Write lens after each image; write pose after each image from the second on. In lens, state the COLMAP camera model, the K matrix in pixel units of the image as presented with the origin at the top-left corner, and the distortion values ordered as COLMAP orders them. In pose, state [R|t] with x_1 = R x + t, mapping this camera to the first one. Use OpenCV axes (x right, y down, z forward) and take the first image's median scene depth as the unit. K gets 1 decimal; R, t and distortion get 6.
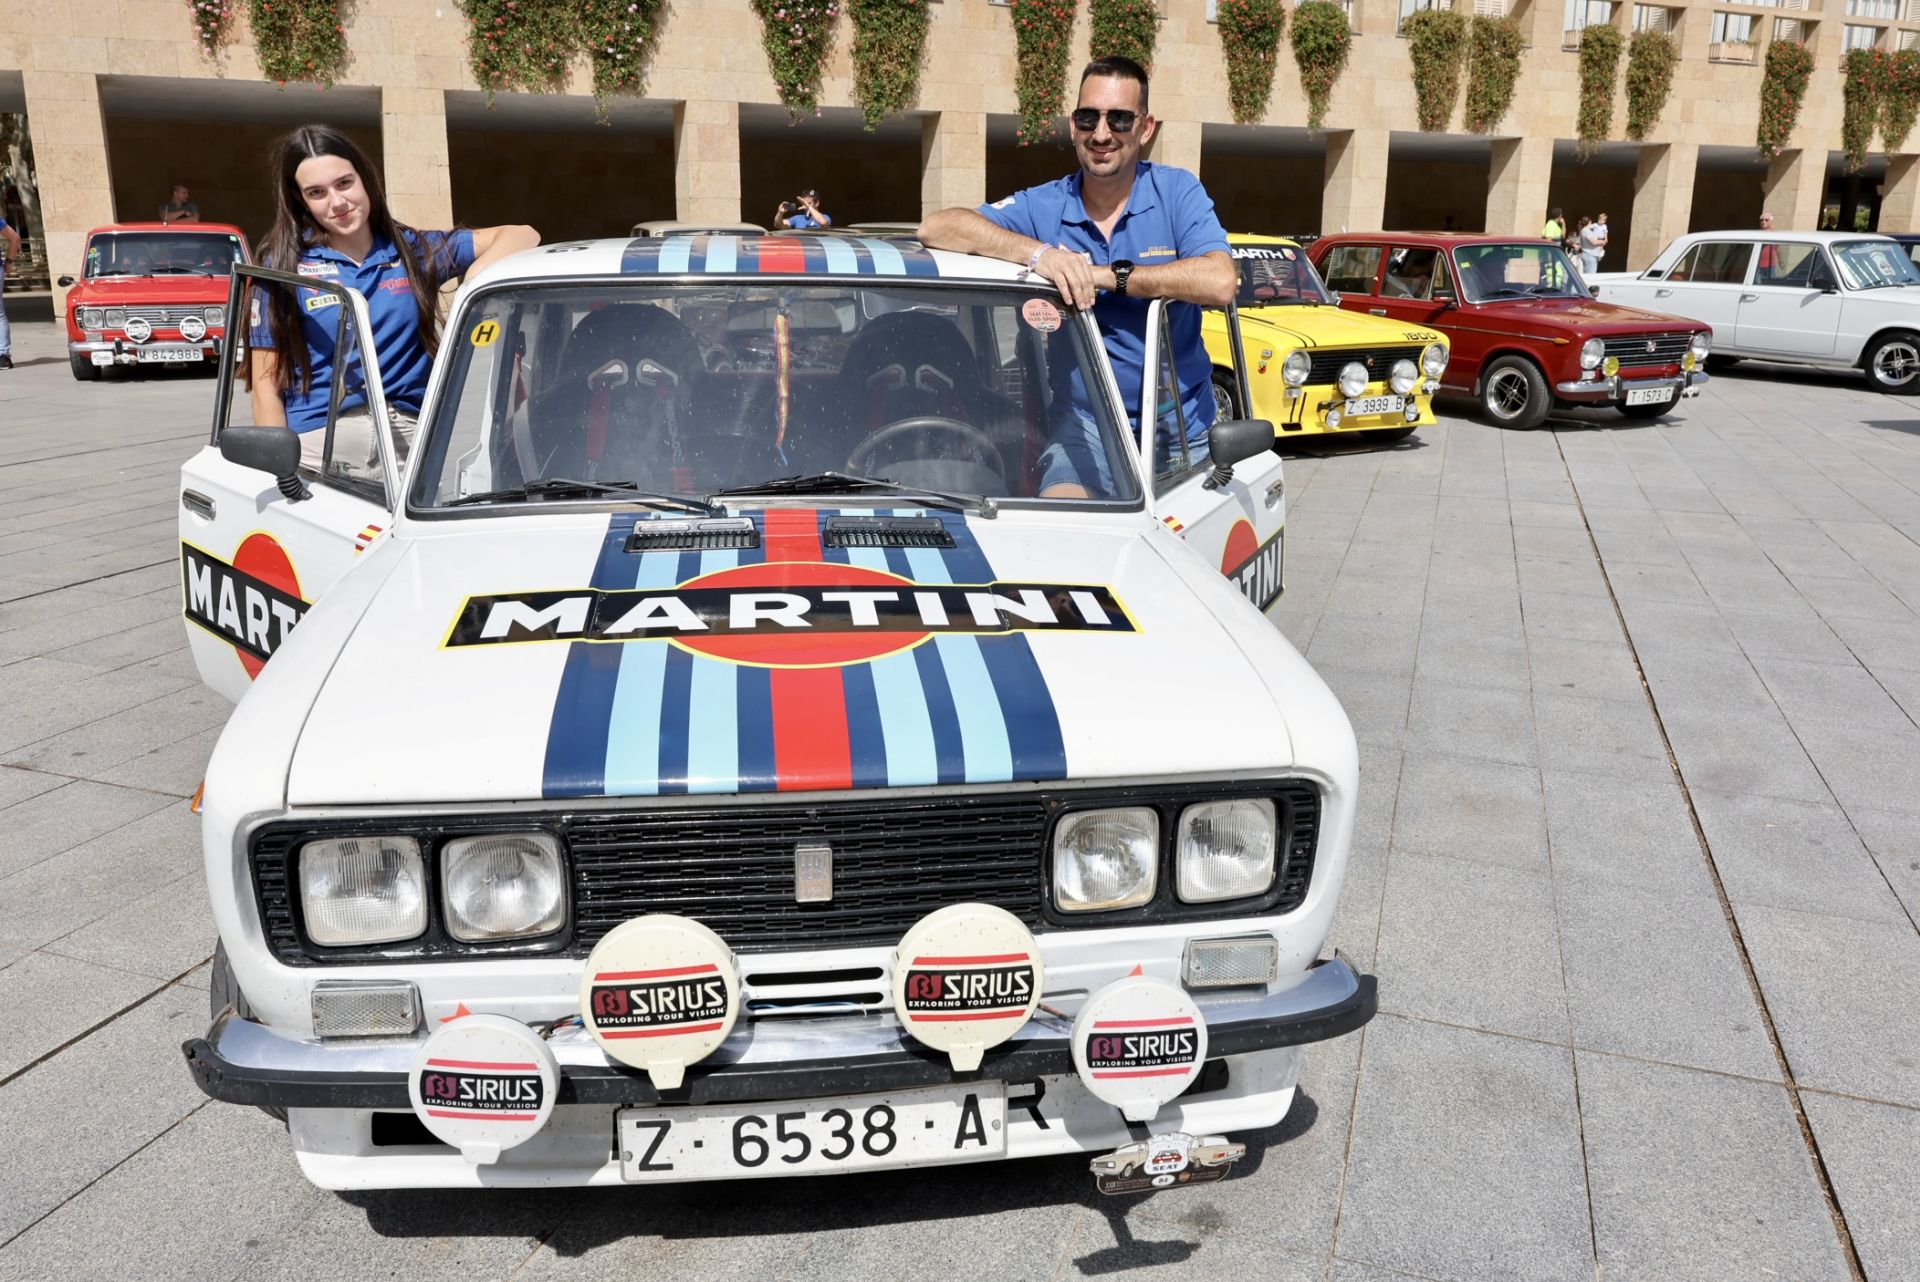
lens RADIAL K [[1553.8, 0, 957.9], [0, 1553.8, 697.4], [0, 0, 1]] dist [-0.001693, -0.000349]
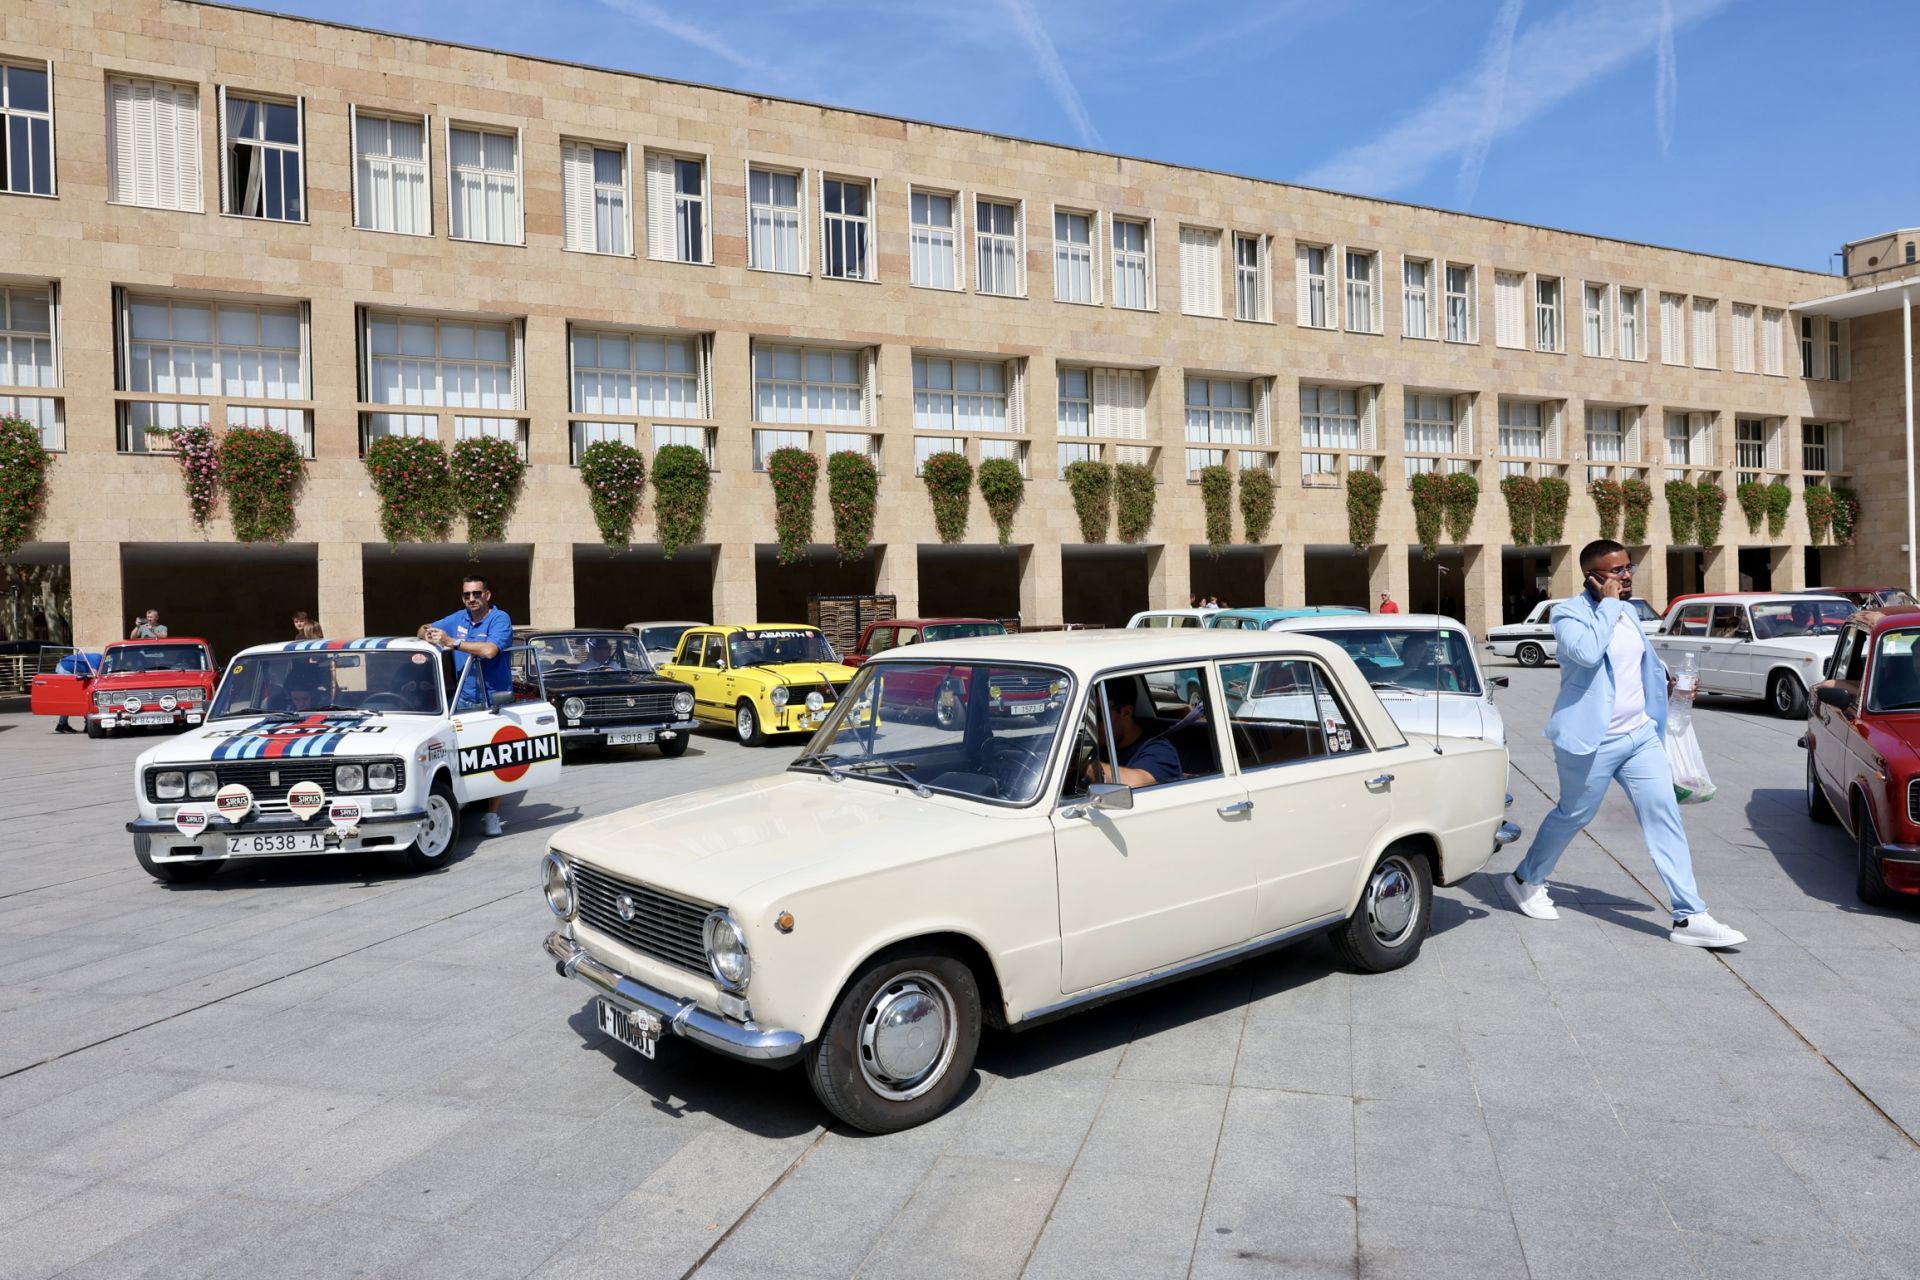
lens RADIAL K [[1553.8, 0, 957.9], [0, 1553.8, 696.4], [0, 0, 1]] dist [-0.001693, -0.000349]
pose [[0.999331, -0.034098, 0.013191, 0.184447], [0.036265, 0.970271, -0.239291, 0.104245], [-0.004640, 0.239609, 0.970858, -0.342795]]
